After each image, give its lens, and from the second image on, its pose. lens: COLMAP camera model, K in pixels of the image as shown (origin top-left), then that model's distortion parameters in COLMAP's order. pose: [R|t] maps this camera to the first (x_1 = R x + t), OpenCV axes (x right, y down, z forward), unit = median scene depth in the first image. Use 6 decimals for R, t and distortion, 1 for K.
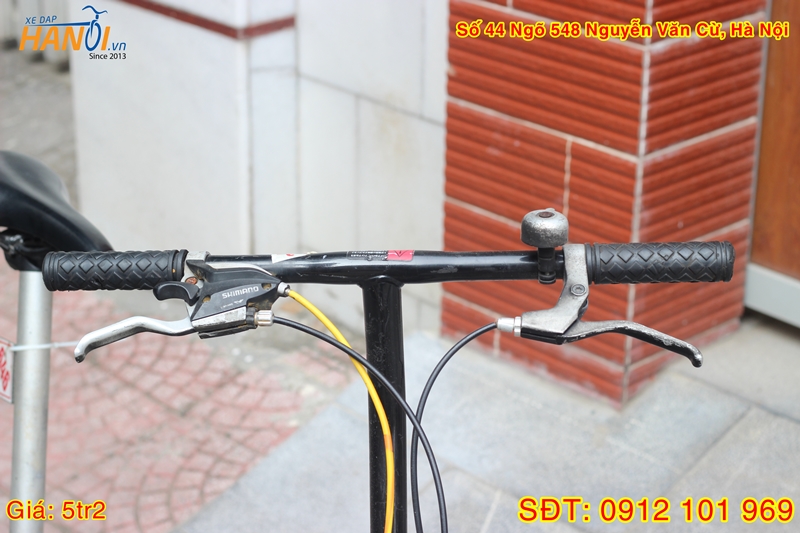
lens RADIAL K [[1896.1, 0, 400.0], [0, 1896.1, 266.5], [0, 0, 1]] dist [-0.092111, -0.470344]
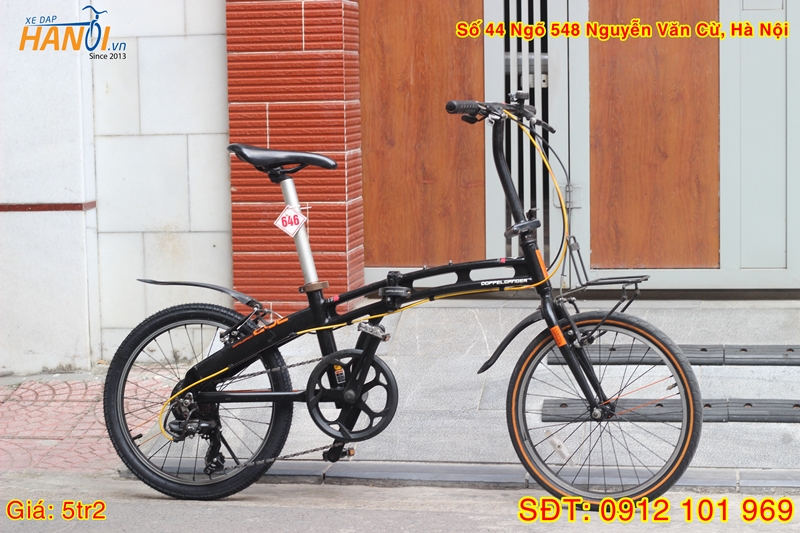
lens RADIAL K [[1896.1, 0, 400.0], [0, 1896.1, 266.5], [0, 0, 1]] dist [-0.092111, -0.470344]
pose [[0.797131, -0.082437, 0.598152, -1.109633], [0.258299, 0.941973, -0.214402, 0.486111], [-0.545768, 0.325409, 0.772170, -0.728831]]
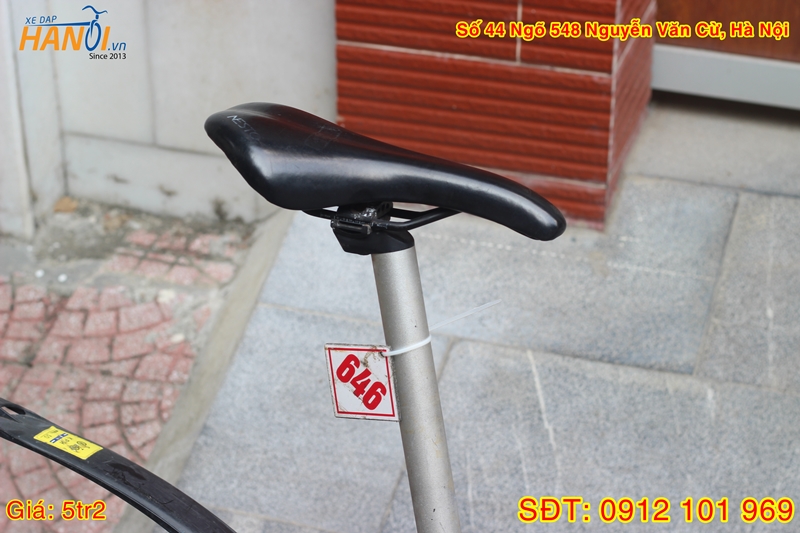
lens RADIAL K [[1896.1, 0, 400.0], [0, 1896.1, 266.5], [0, 0, 1]] dist [-0.092111, -0.470344]
pose [[0.874467, -0.256444, 0.411758, -0.341743], [0.201036, 0.964098, 0.173495, -0.083675], [-0.441466, -0.068937, 0.894626, 0.212774]]
